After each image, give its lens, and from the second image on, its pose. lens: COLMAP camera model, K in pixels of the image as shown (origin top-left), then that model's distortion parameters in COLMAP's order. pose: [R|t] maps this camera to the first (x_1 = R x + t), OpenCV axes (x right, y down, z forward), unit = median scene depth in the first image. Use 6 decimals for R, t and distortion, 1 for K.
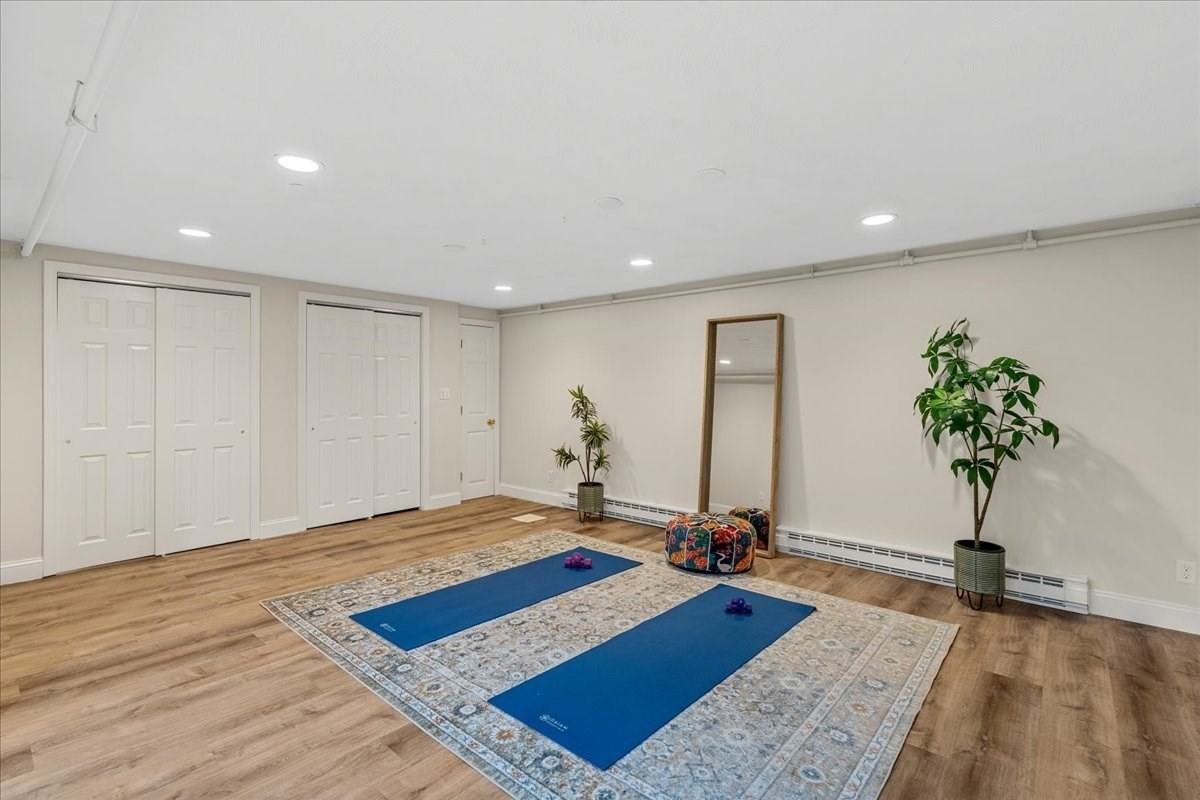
lens RADIAL K [[555.0, 0, 600.9], [0, 555.0, 382.4], [0, 0, 1]] dist [-0.001685, 0.000376]
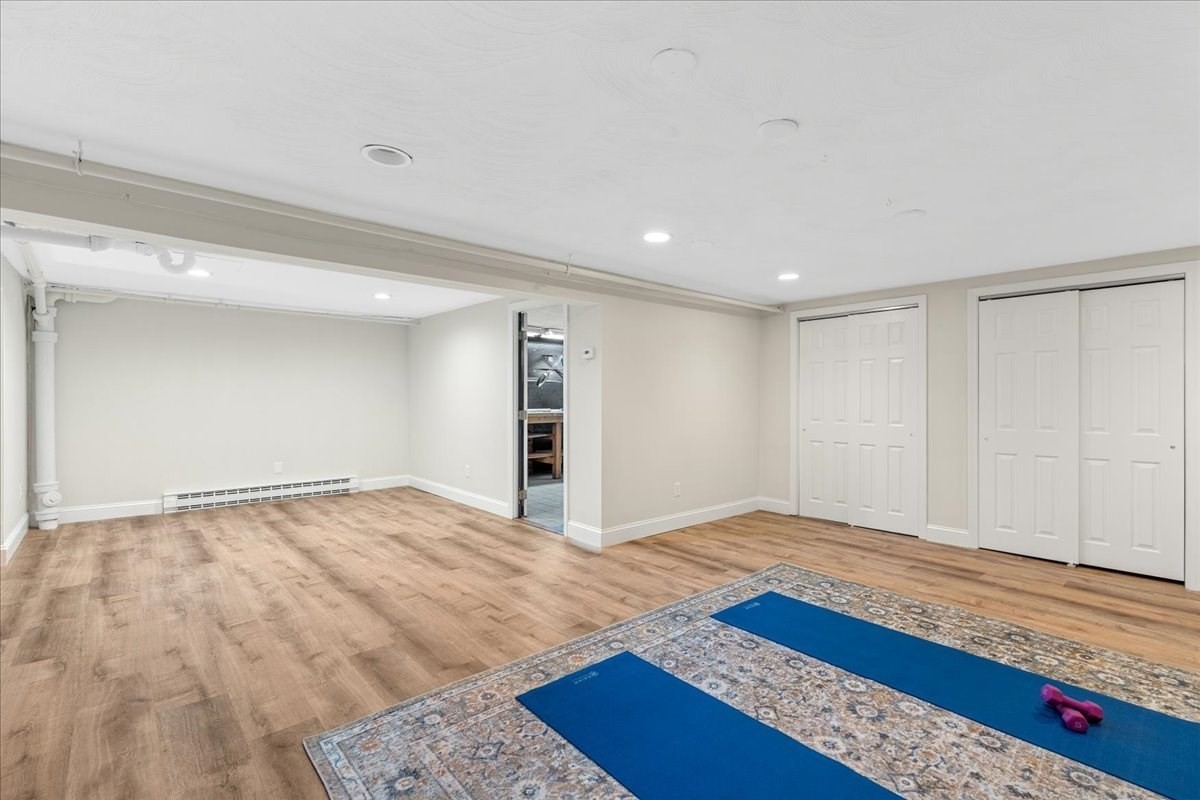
lens RADIAL K [[541.0, 0, 600.0], [0, 541.0, 400.0], [0, 0, 1]] dist [-0.003965, 0.000587]
pose [[-0.129883, 0.001837, -0.991528, 0.668528], [0.005953, 0.999982, 0.001073, 0.025612], [0.991512, -0.005763, -0.129891, 0.774831]]
